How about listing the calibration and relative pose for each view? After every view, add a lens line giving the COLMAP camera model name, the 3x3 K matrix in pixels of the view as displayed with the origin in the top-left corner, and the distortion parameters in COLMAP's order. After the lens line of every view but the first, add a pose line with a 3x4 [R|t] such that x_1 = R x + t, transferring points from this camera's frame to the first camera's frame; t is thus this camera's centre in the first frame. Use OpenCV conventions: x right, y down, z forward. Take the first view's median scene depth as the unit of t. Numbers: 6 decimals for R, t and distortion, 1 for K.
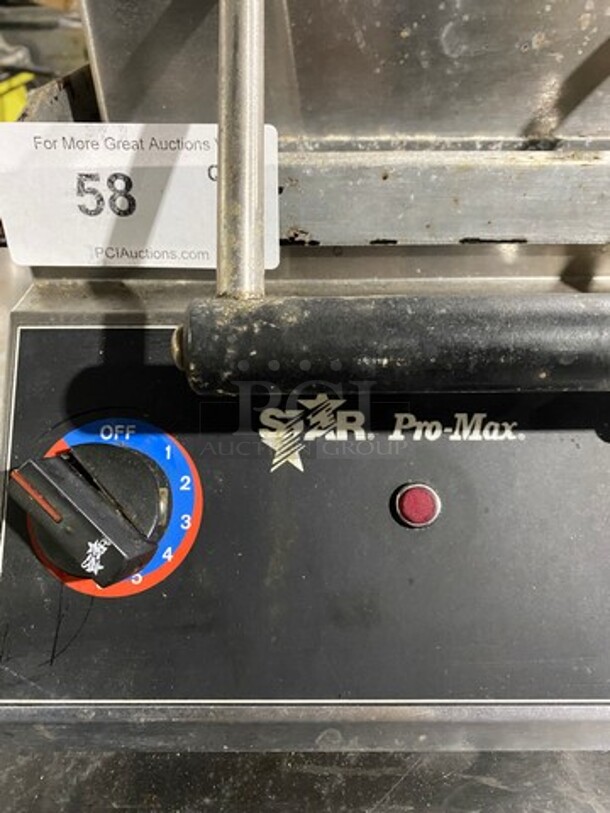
lens RADIAL K [[631.6, 0, 301.9], [0, 631.6, 409.3], [0, 0, 1]] dist [-0.008464, -0.013073]
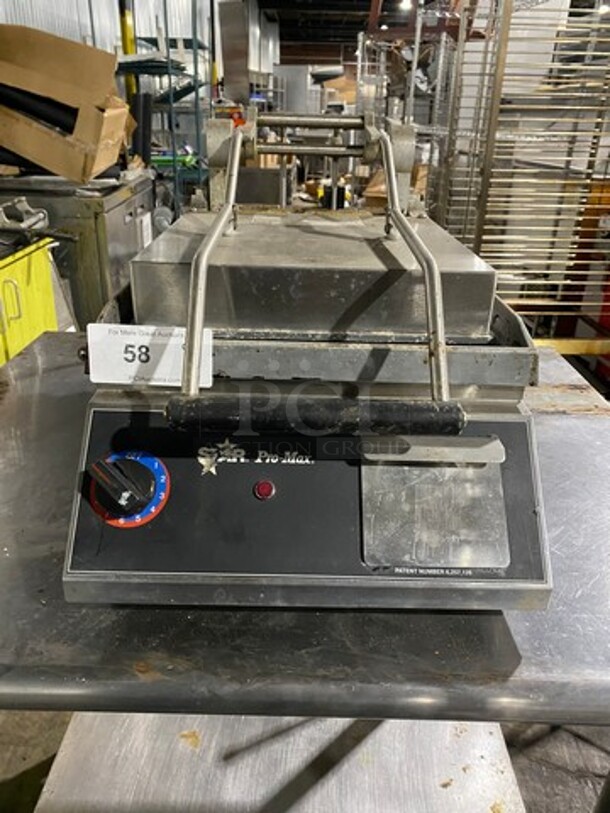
lens RADIAL K [[631.6, 0, 307.4], [0, 631.6, 407.1], [0, 0, 1]] dist [-0.008464, -0.013073]
pose [[0.998785, 0.030944, 0.038357, 0.231278], [-0.022228, 0.977495, -0.209784, 0.323748], [-0.043985, 0.208677, 0.976995, -1.253612]]
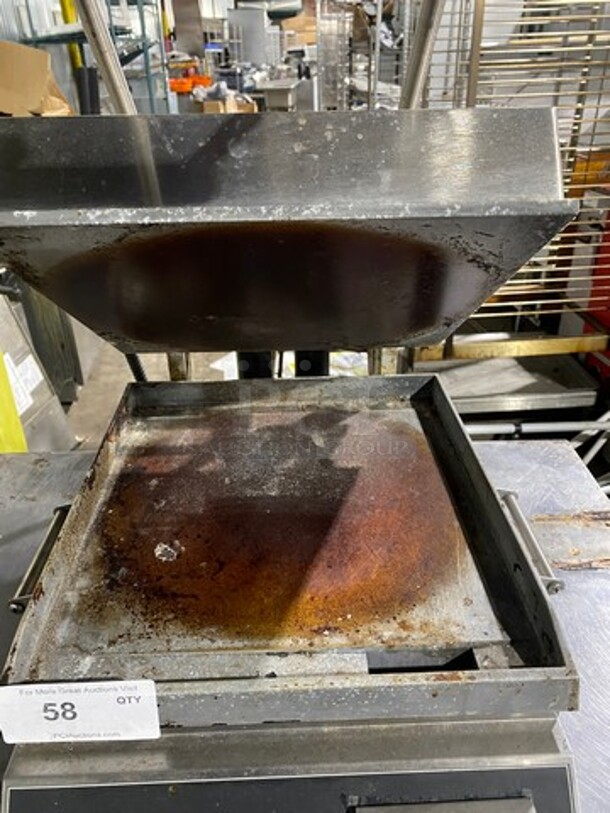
lens RADIAL K [[631.6, 0, 302.8], [0, 631.6, 409.2], [0, 0, 1]] dist [-0.008464, -0.013073]
pose [[0.997482, -0.036894, 0.060576, 0.296034], [0.044342, 0.990959, -0.126623, -0.933564], [-0.055357, 0.128990, 0.990100, -0.902481]]
